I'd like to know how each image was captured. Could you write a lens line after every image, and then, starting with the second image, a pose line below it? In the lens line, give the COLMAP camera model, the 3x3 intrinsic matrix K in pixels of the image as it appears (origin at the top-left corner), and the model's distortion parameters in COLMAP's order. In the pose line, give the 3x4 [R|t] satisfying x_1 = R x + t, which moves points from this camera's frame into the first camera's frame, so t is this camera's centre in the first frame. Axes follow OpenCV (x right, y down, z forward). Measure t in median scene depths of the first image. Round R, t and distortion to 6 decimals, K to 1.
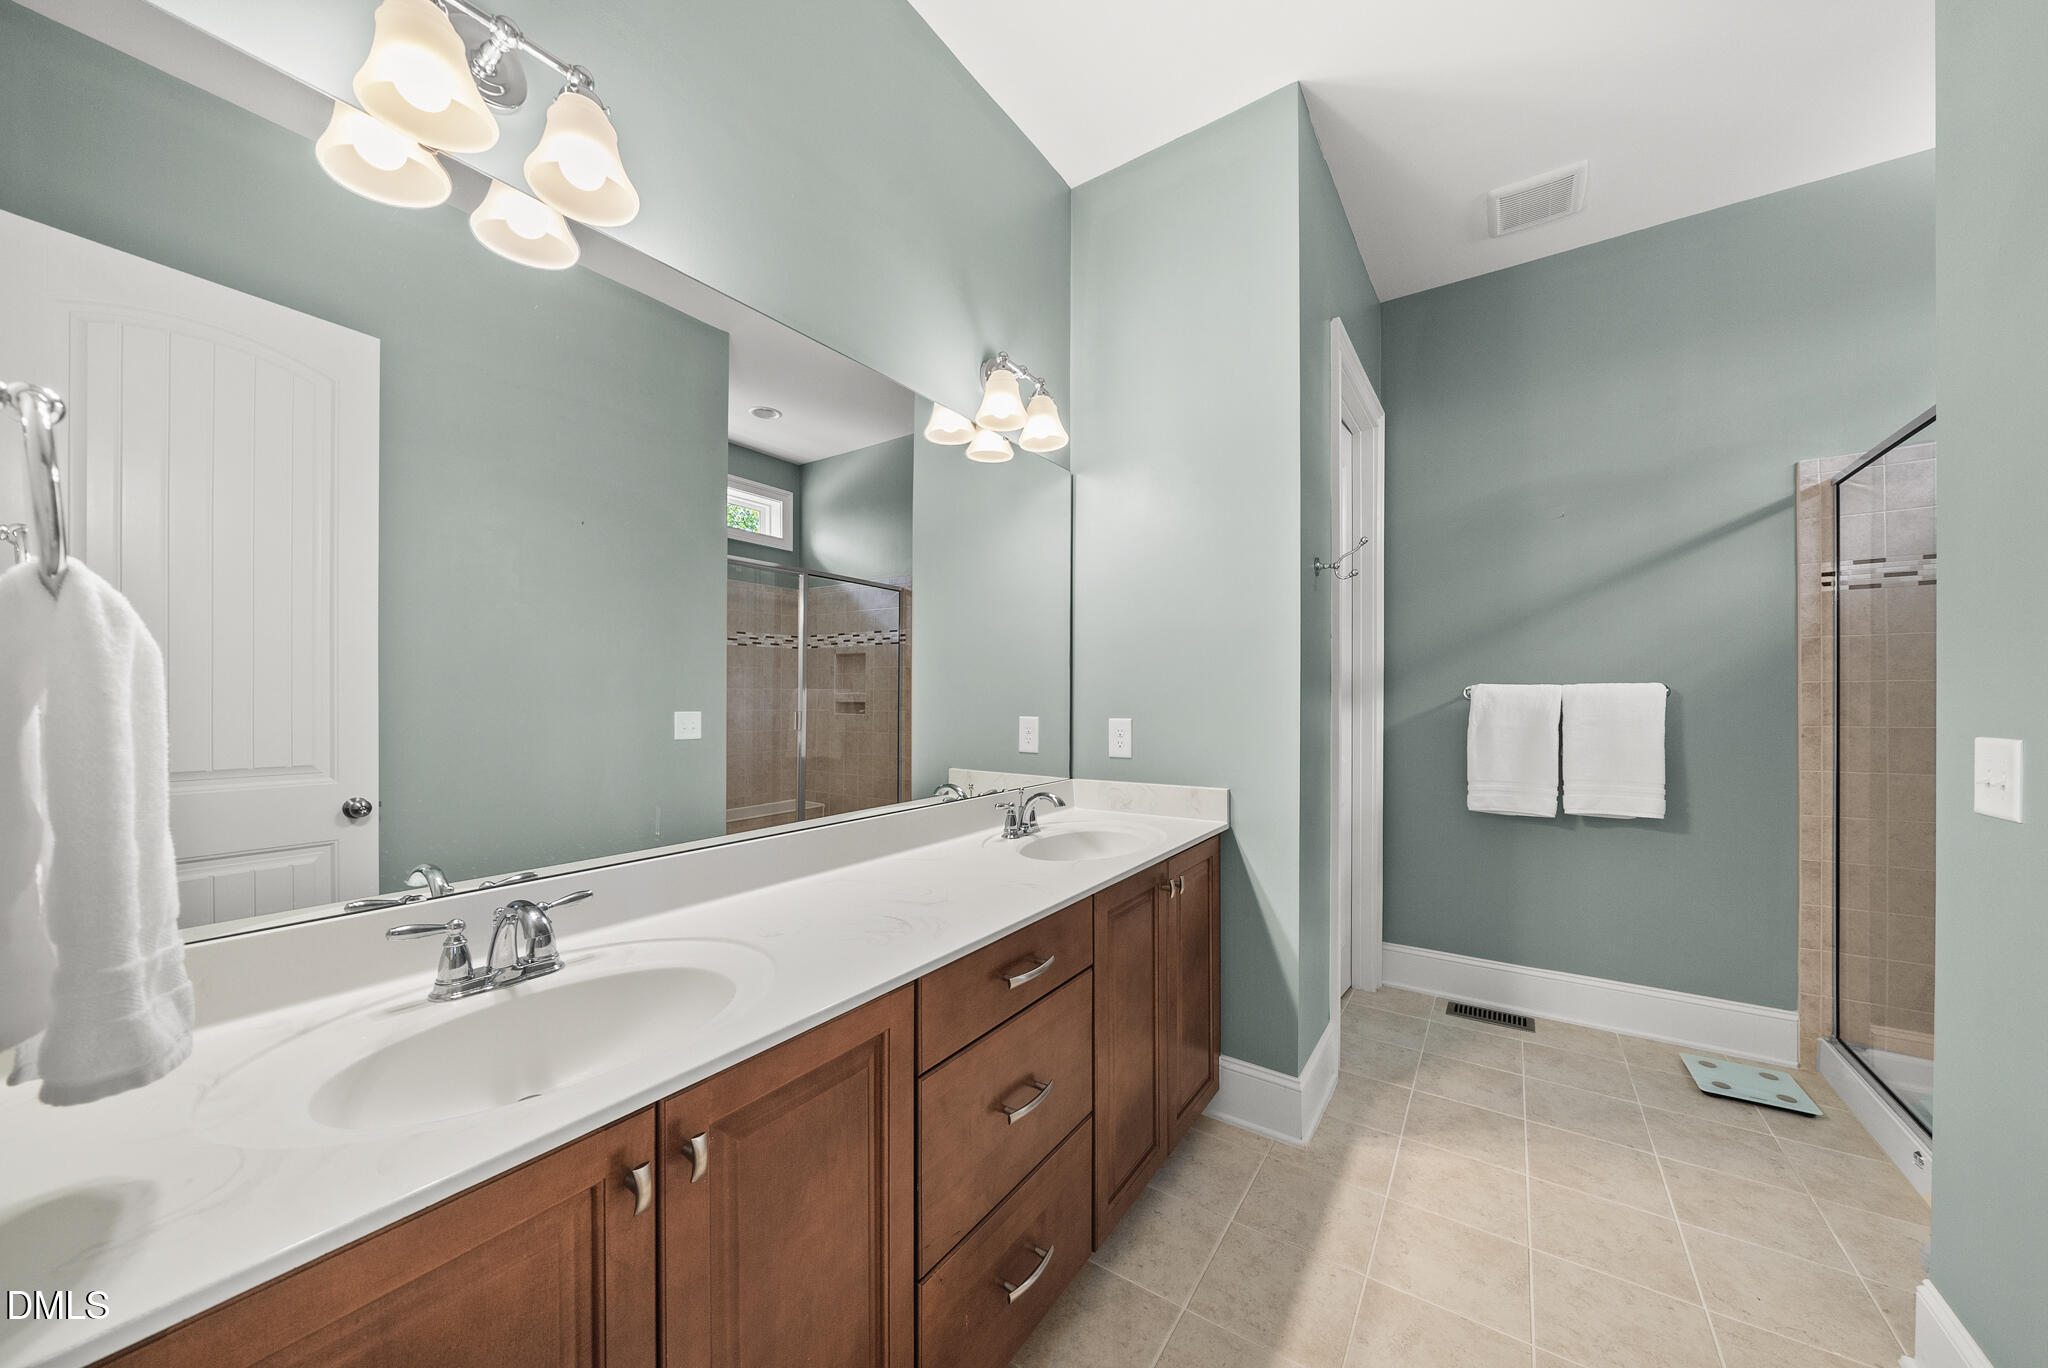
lens RADIAL K [[715.6, 0, 1027.6], [0, 715.6, 698.6], [0, 0, 1]] dist [-0.005261, -0.000193]
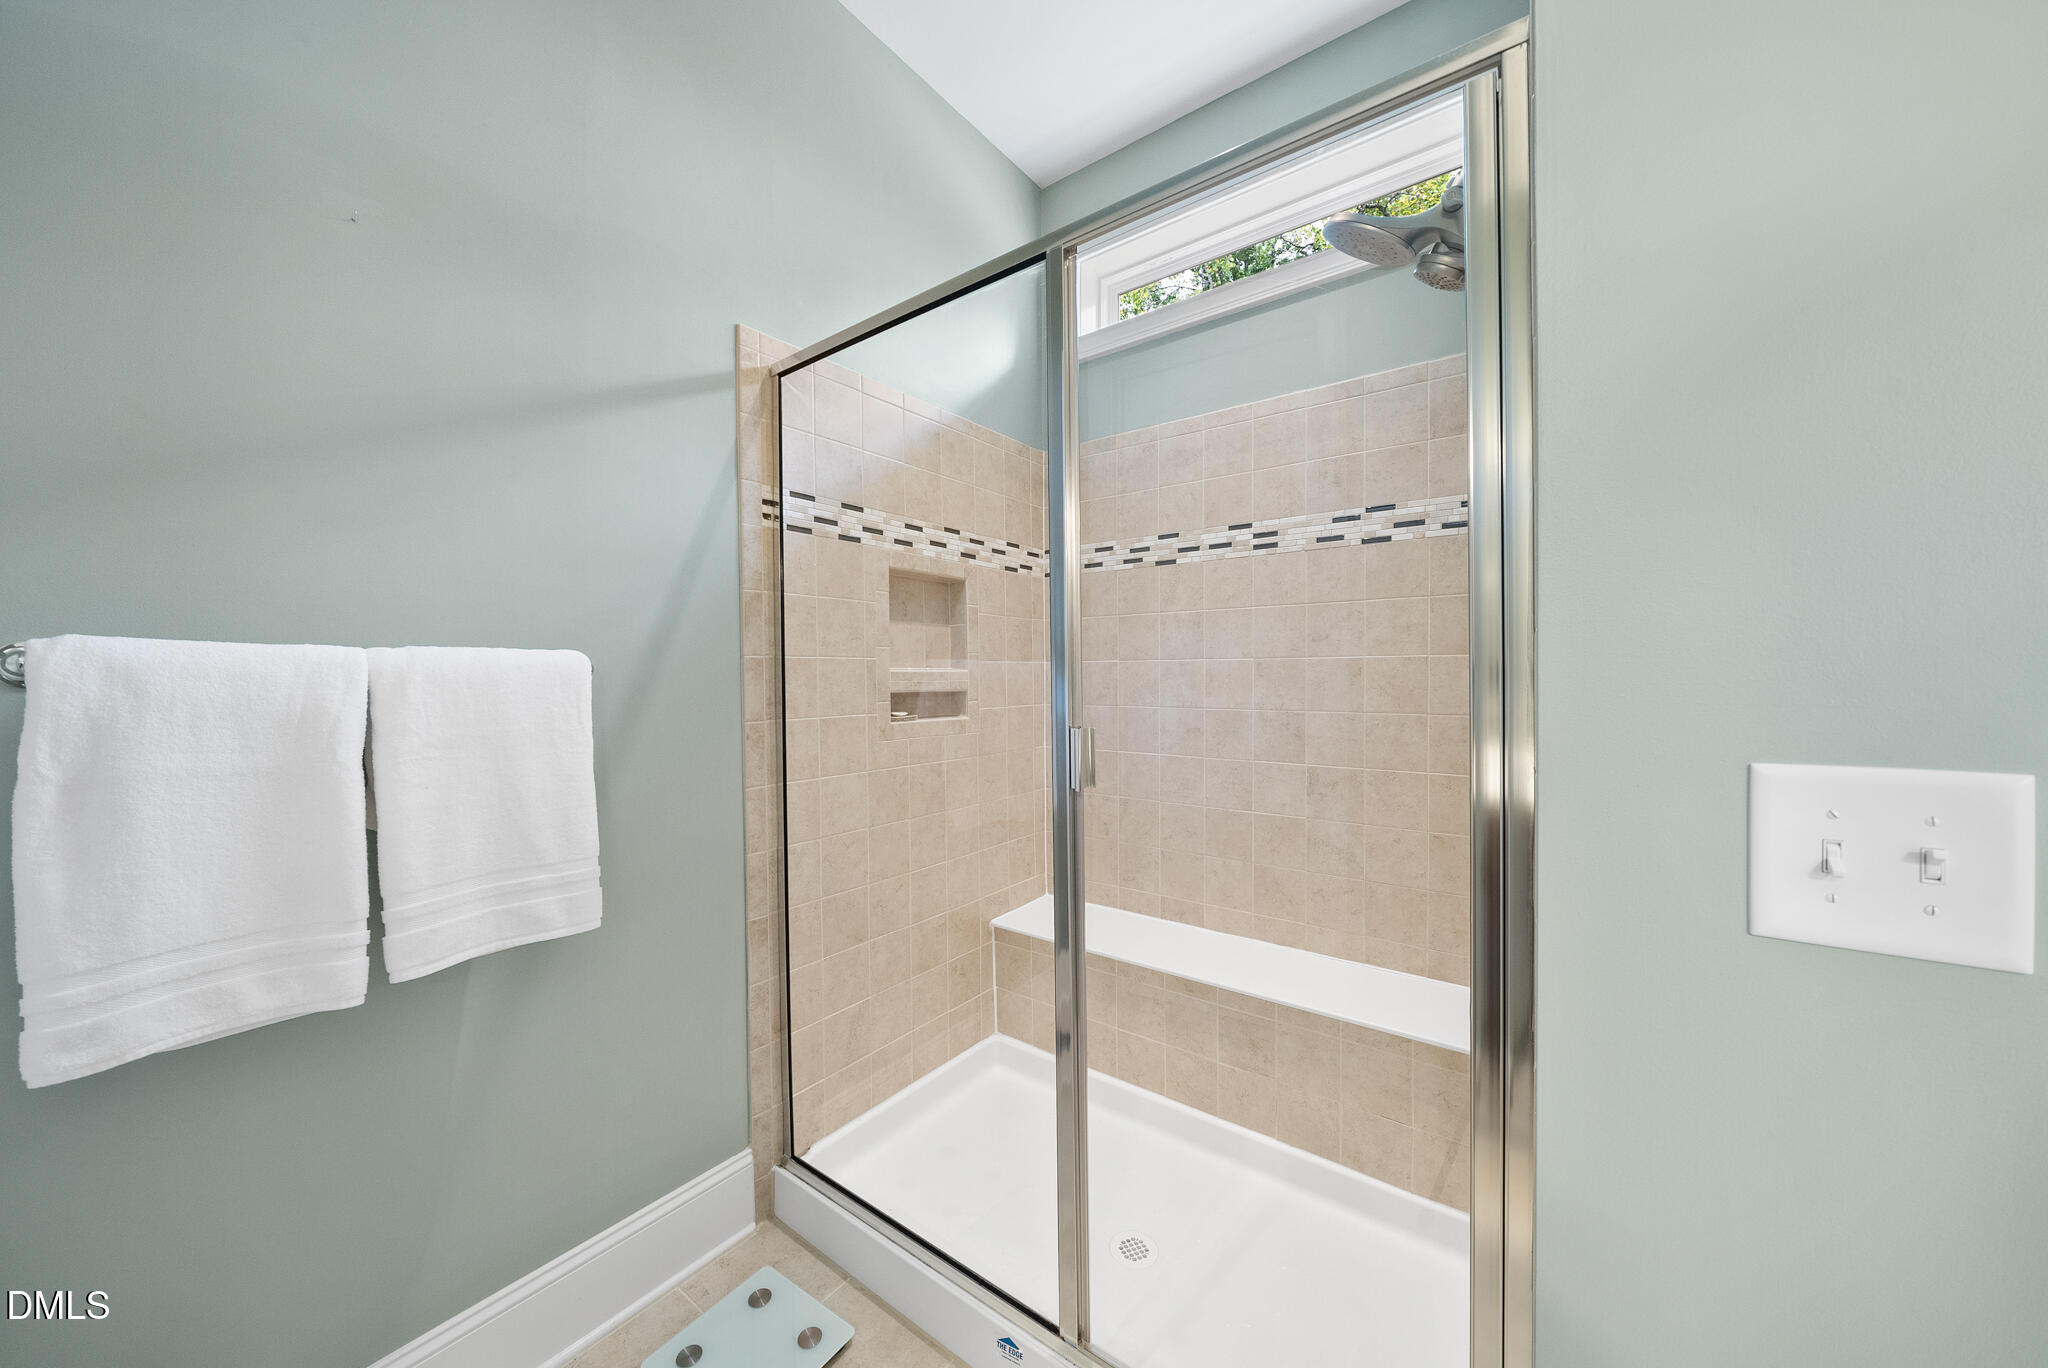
lens RADIAL K [[715.6, 0, 1028.1], [0, 715.6, 690.3], [0, 0, 1]] dist [-0.005261, -0.000193]
pose [[0.055940, -0.014950, 0.998322, 0.427766], [0.005182, 0.999879, 0.014683, 0.000330], [-0.998421, 0.004352, 0.056011, 0.691968]]
